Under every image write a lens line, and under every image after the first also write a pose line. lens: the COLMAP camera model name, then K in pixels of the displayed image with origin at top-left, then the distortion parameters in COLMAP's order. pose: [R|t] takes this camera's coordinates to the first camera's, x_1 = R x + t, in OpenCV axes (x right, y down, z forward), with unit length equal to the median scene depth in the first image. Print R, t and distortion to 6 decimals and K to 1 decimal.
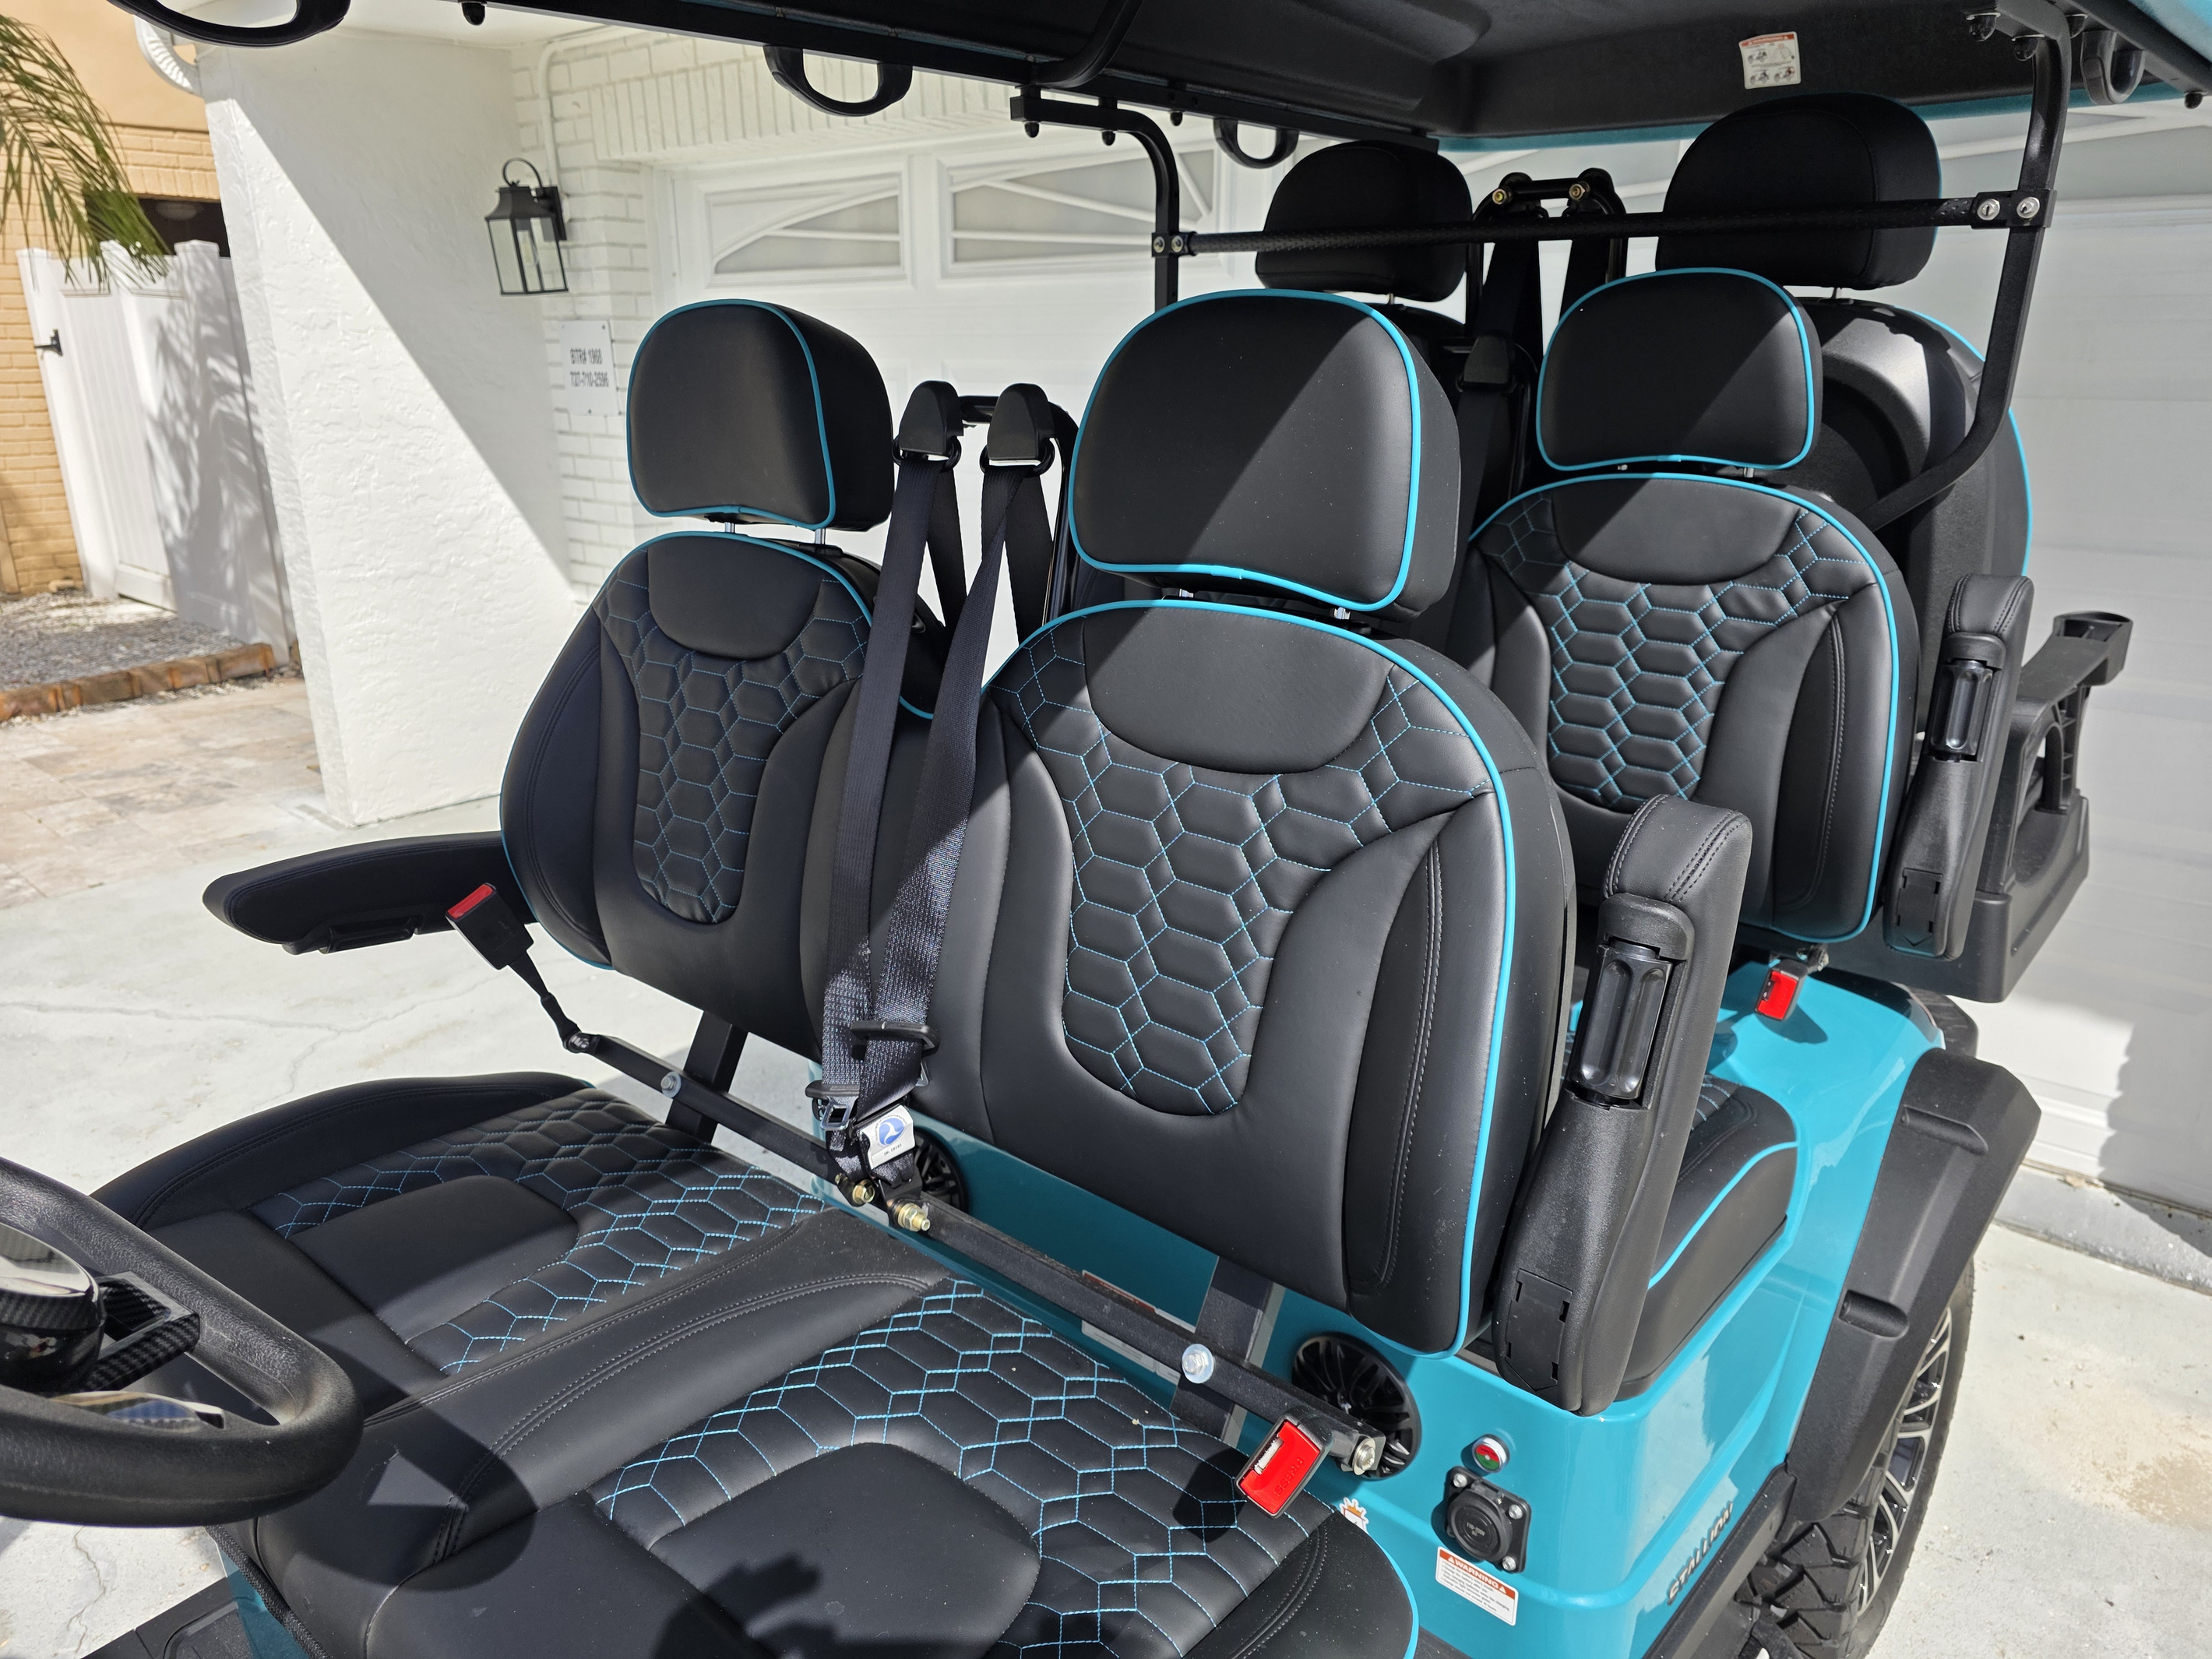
lens RADIAL K [[1502.8, 0, 1111.0], [0, 1502.8, 818.4], [0, 0, 1]] dist [0.041173, -0.046896]
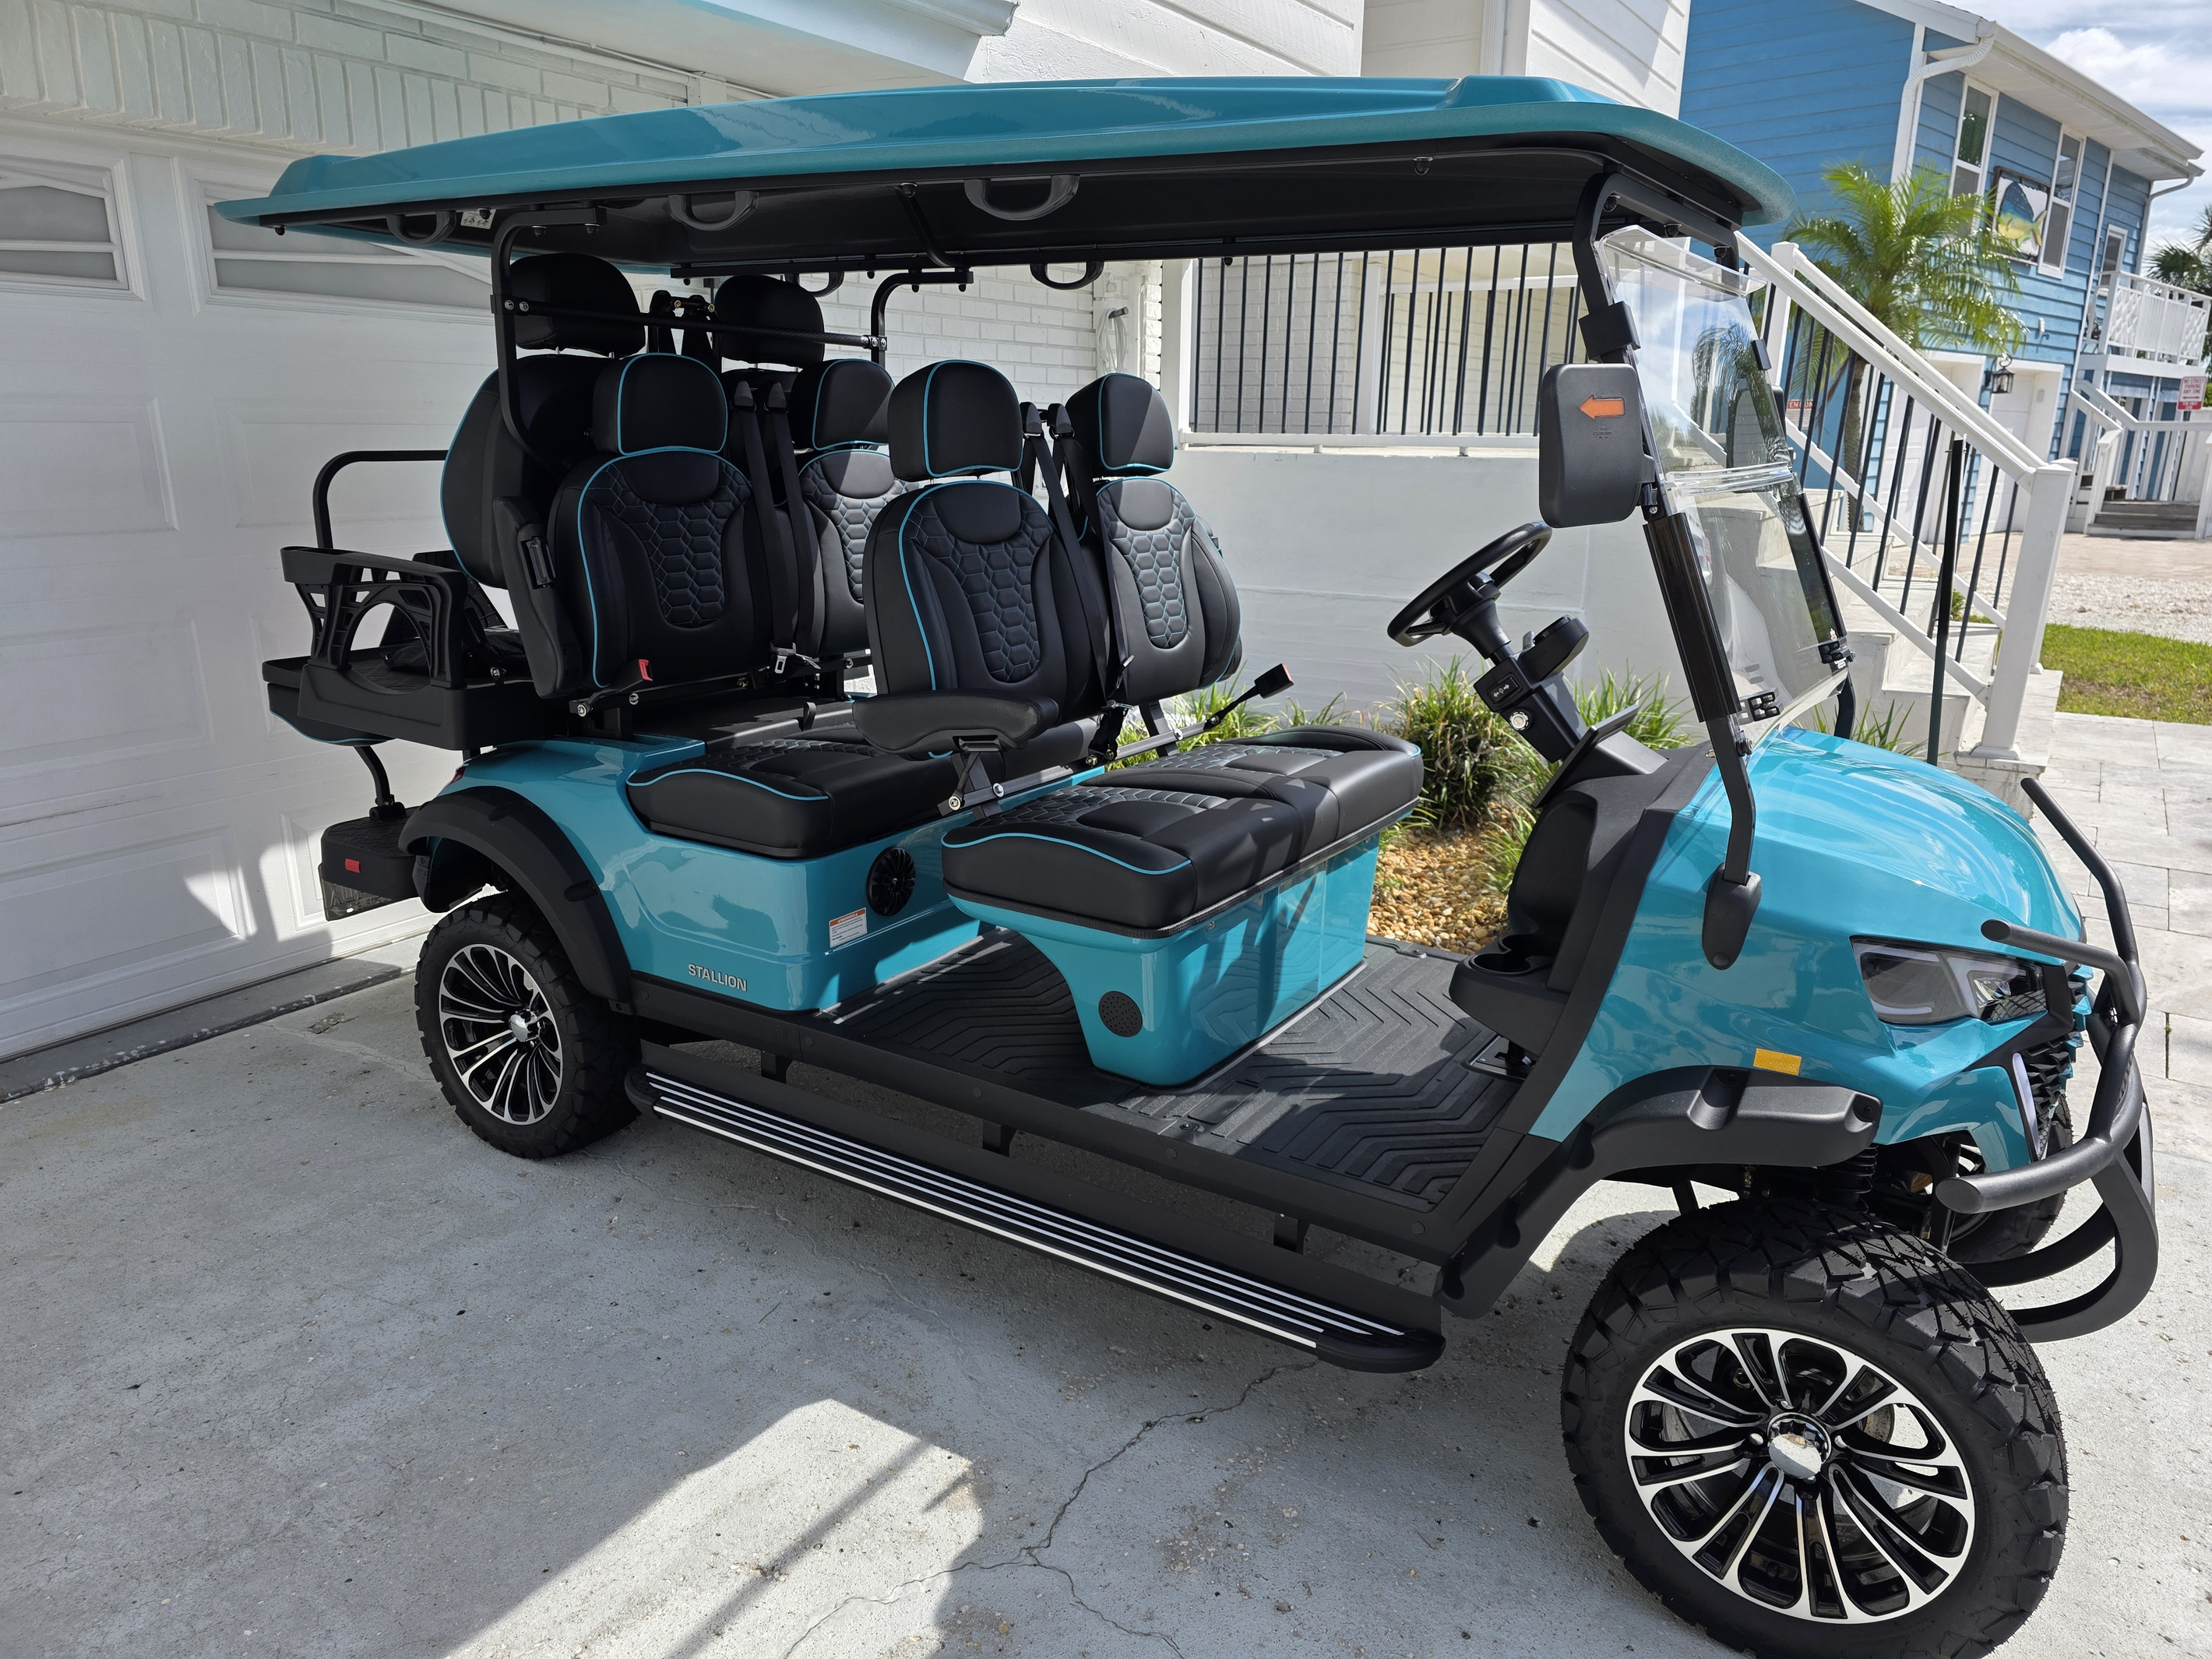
lens RADIAL K [[1500.0, 0, 1086.7], [0, 1500.0, 826.7], [0, 0, 1]] dist [0.052443, -0.046647]
pose [[-0.152212, -0.257725, 0.954154, -3.365426], [0.284291, 0.913186, 0.292011, -0.462177], [-0.946578, 0.315705, -0.065729, 1.710887]]
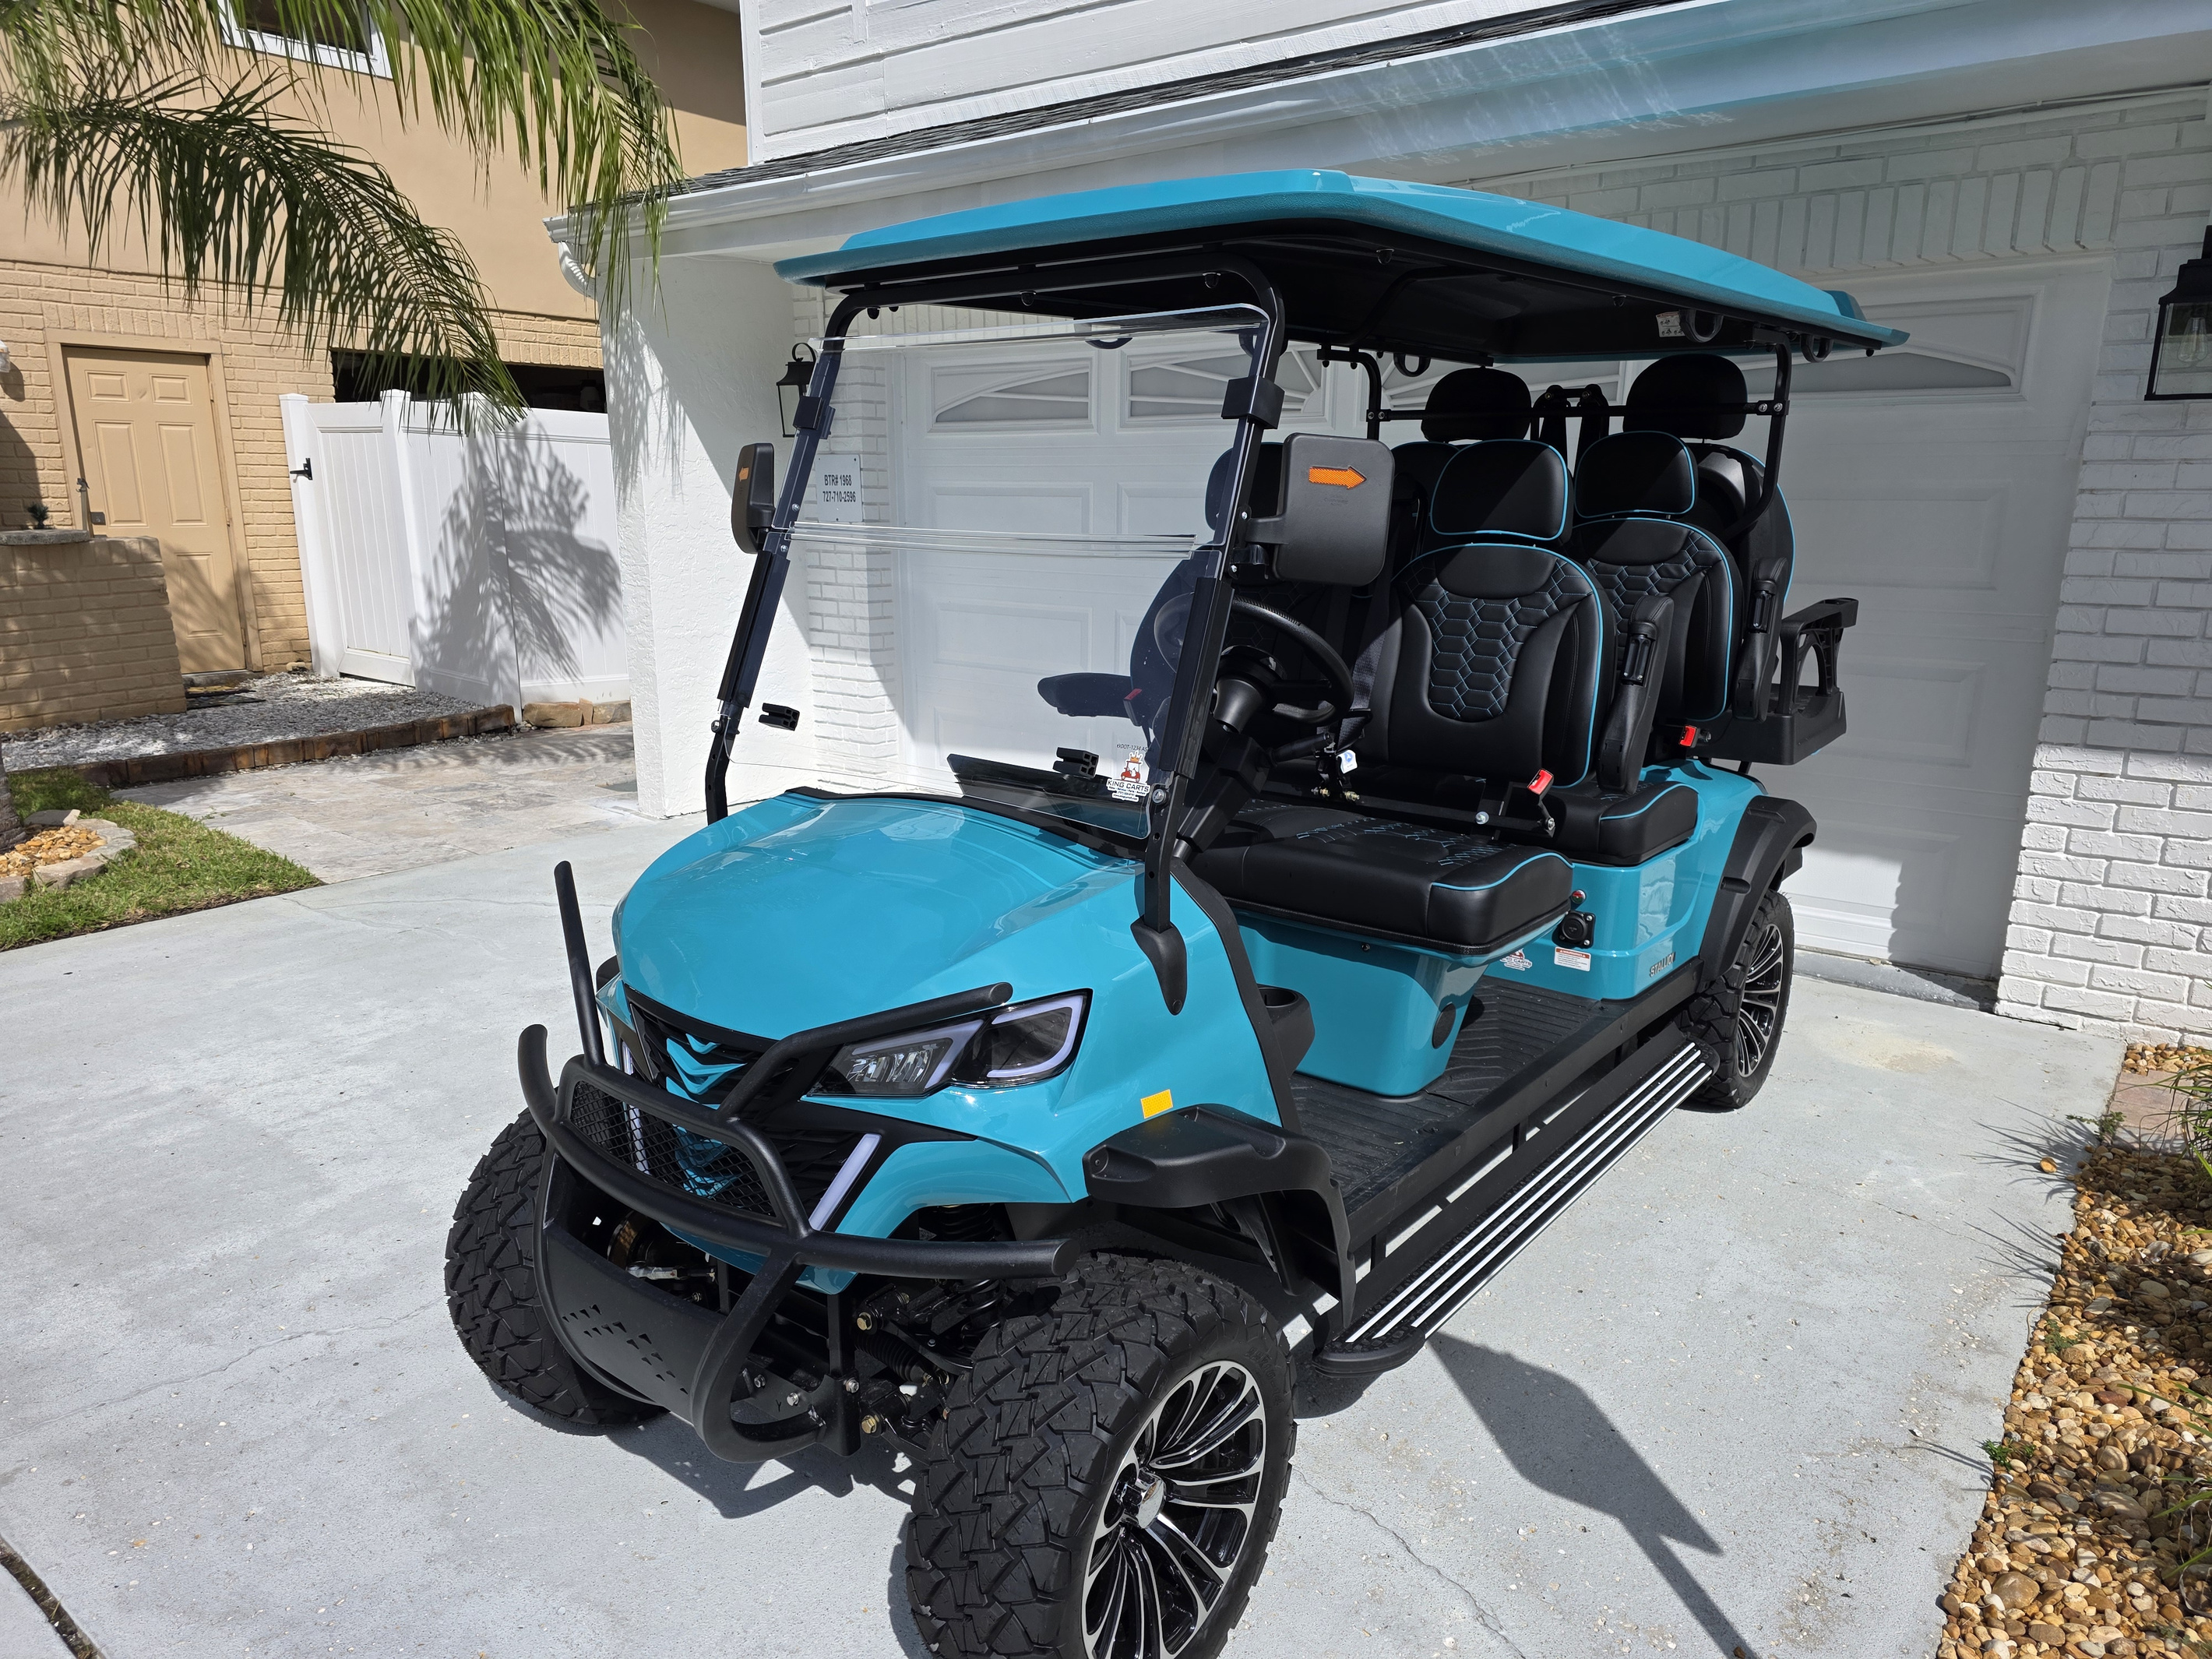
lens RADIAL K [[1478.3, 0, 1106.0], [0, 1478.3, 829.5], [0, 0, 1]] dist [0.048709, -0.050422]
pose [[0.999406, -0.002383, 0.034376, -0.484574], [0.004961, 0.997163, -0.075107, 0.388183], [-0.034100, 0.075233, 0.996583, -1.127104]]
